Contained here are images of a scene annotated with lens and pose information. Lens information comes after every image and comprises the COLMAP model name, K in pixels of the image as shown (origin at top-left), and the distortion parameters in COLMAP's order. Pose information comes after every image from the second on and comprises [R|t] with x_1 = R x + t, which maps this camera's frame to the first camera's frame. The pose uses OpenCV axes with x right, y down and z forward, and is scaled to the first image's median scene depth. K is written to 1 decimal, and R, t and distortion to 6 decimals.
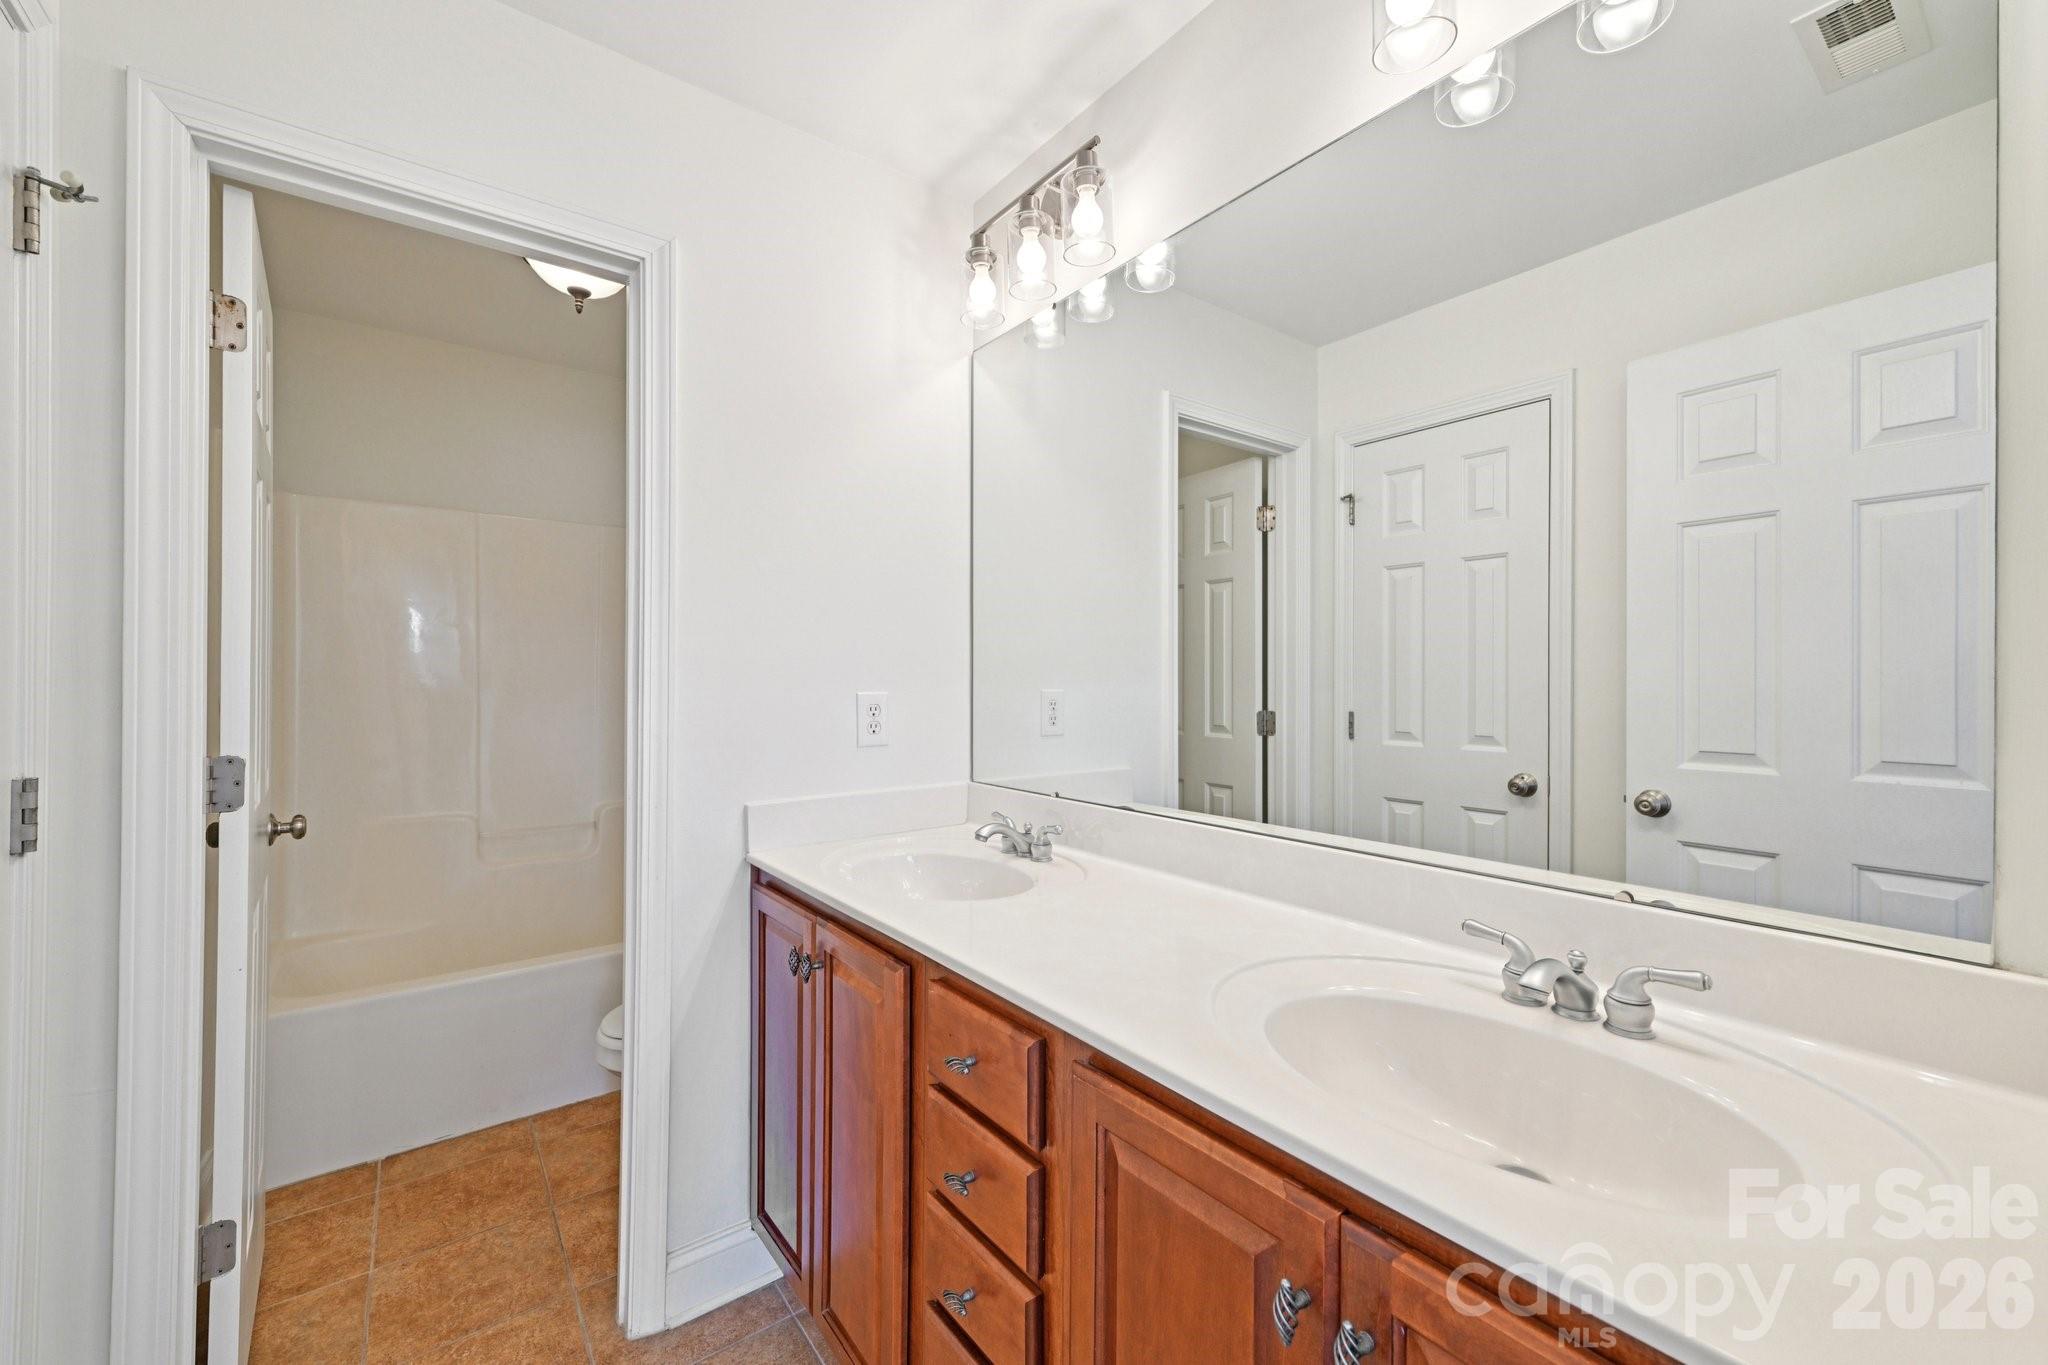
lens RADIAL K [[812.8, 0, 1024.0], [0, 812.8, 682.5], [0, 0, 1]] dist [-0.001443, -0.000124]
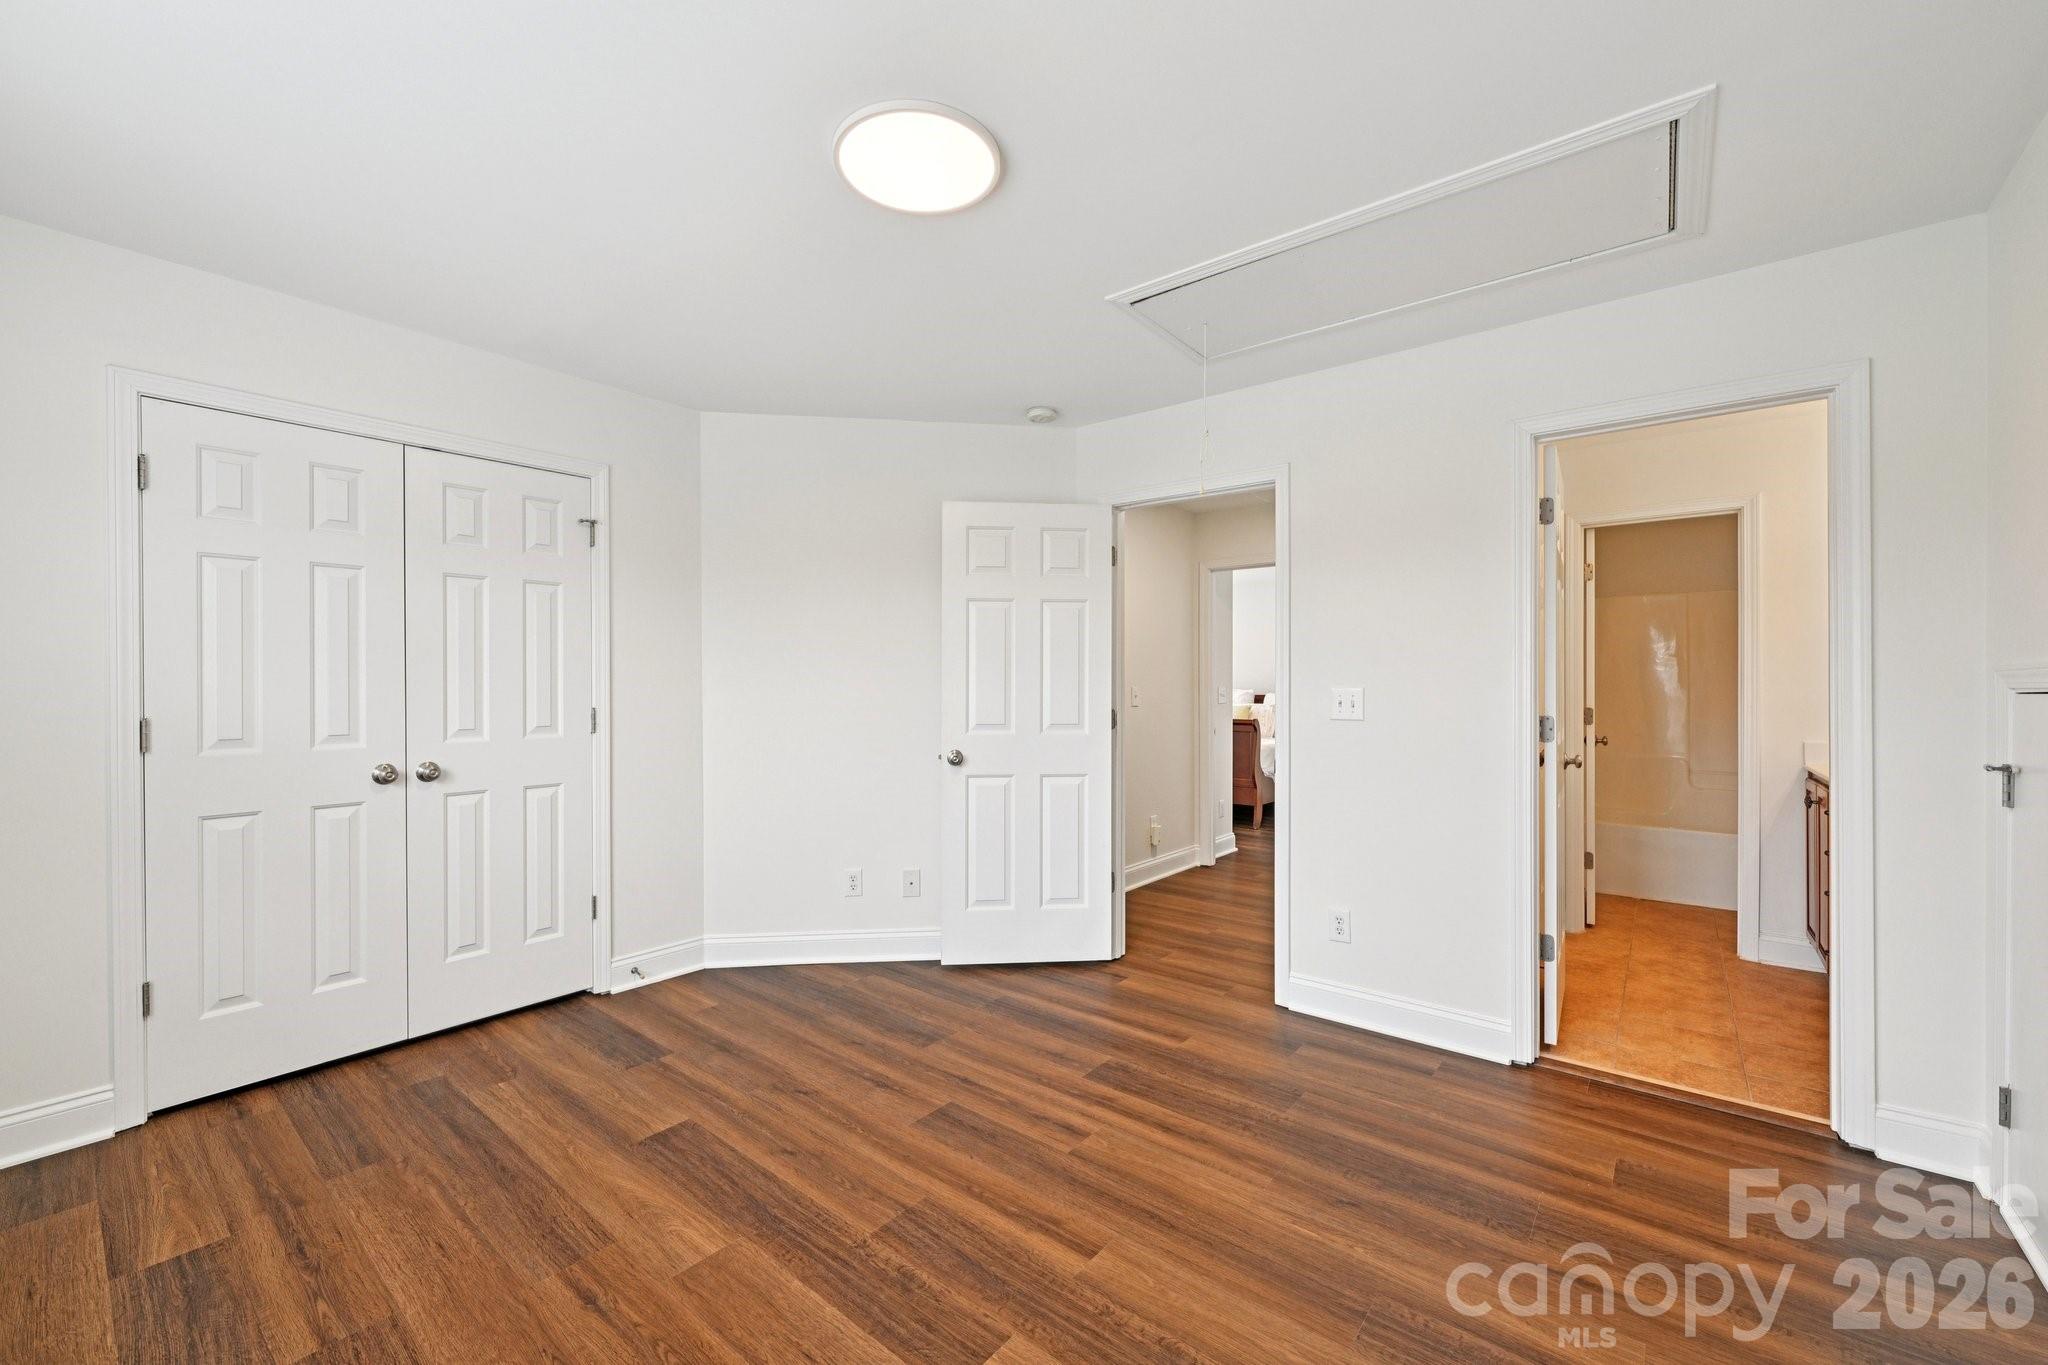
lens RADIAL K [[812.8, 0, 1024.0], [0, 812.8, 682.5], [0, 0, 1]] dist [-0.001443, -0.000124]
pose [[0.293801, -0.008572, -0.955828, 1.132177], [-0.006146, 0.999922, -0.010857, 0.030492], [0.955847, 0.009065, 0.293726, -1.641901]]
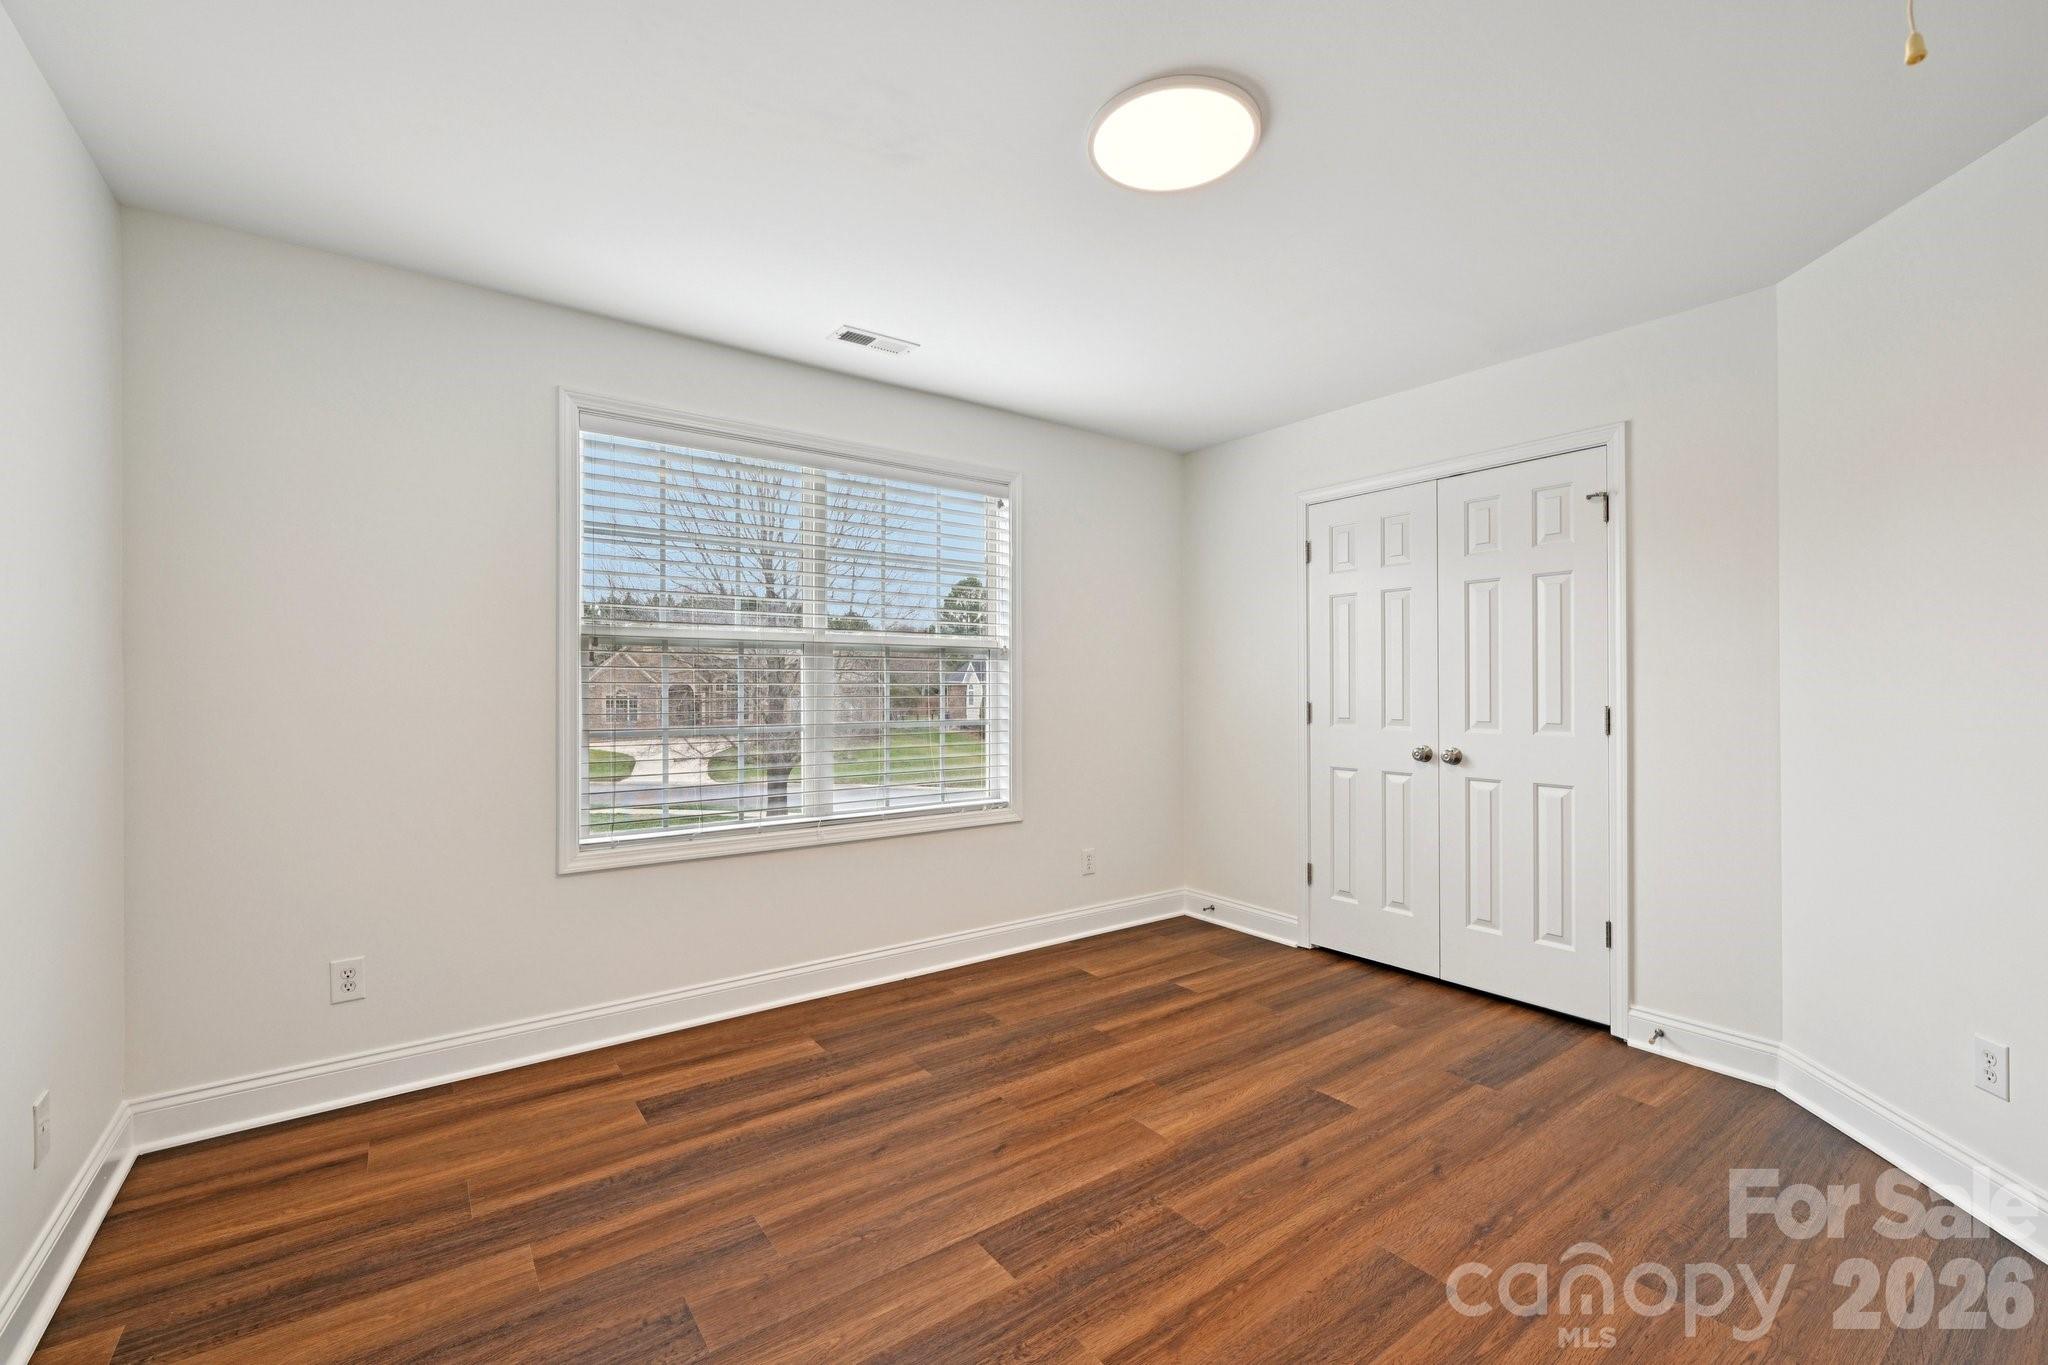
lens RADIAL K [[855.3, 0, 1024.0], [0, 855.3, 682.5], [0, 0, 1]] dist [-0.000521, -0.000053]
pose [[-0.999089, -0.004760, -0.042404, -2.460379], [-0.004970, 0.999976, 0.004847, 0.001243], [0.042380, 0.005054, -0.999089, 3.875966]]
